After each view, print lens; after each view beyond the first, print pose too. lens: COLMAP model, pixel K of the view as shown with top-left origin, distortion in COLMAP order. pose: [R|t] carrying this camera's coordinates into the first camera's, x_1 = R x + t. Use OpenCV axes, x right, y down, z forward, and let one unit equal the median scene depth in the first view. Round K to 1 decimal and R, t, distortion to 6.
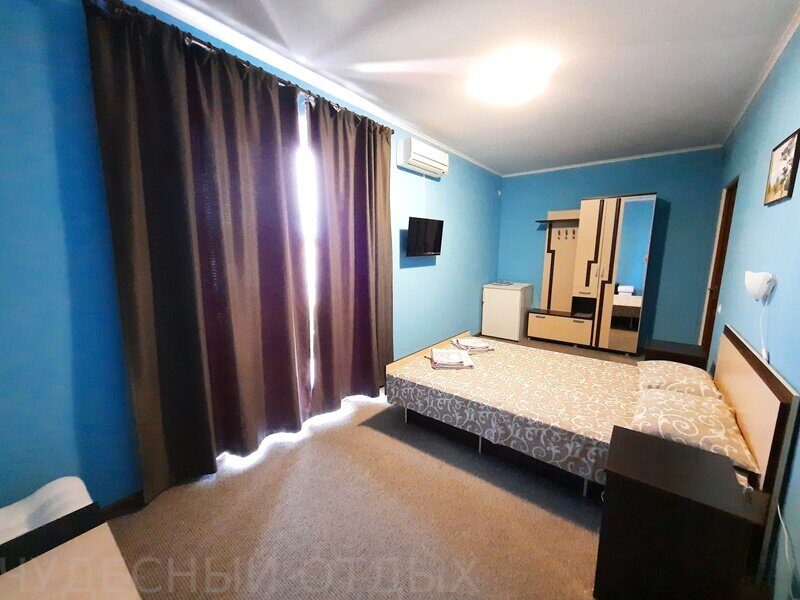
lens RADIAL K [[313.5, 0, 402.7], [0, 313.5, 301.6], [0, 0, 1]] dist [0.002804, 0.000581]
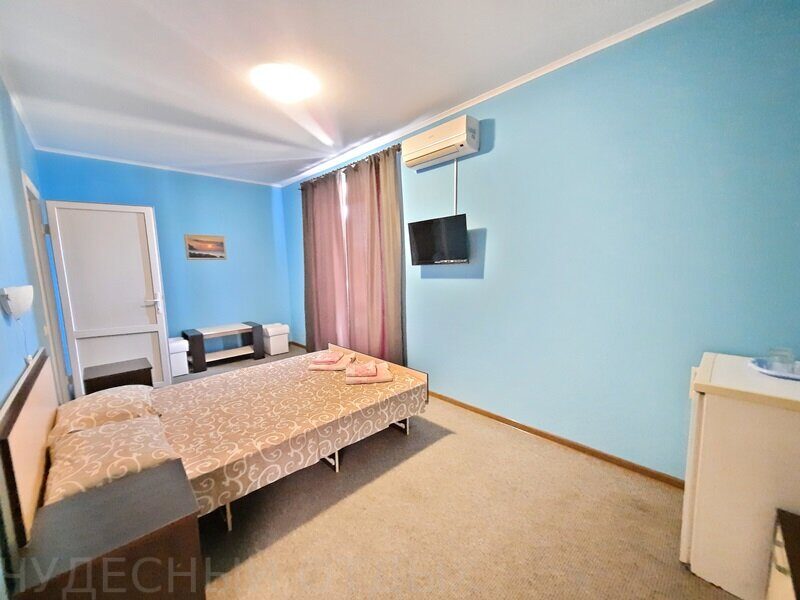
lens RADIAL K [[313.5, 0, 402.7], [0, 313.5, 301.6], [0, 0, 1]] dist [0.002804, 0.000581]
pose [[-0.127057, 0.118168, -0.984831, 0.458873], [-0.141351, 0.980588, 0.135896, -0.078140], [0.981772, 0.156473, -0.107887, 0.528381]]
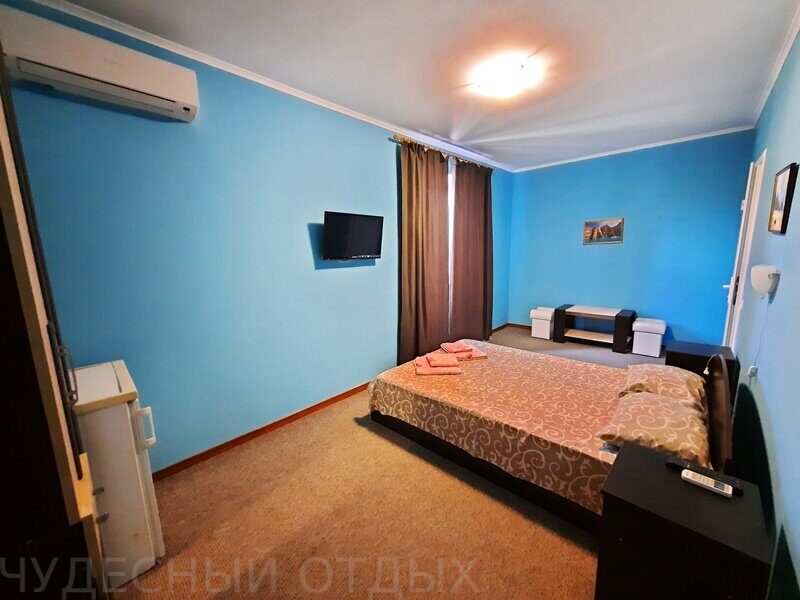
lens RADIAL K [[318.3, 0, 400.5], [0, 318.3, 307.6], [0, 0, 1]] dist [0.000256, 0.000097]
pose [[-0.996472, -0.002548, 0.083887, -0.033086], [0.024701, 0.946360, 0.322168, -0.146747], [-0.080208, 0.323103, -0.942959, 0.913432]]
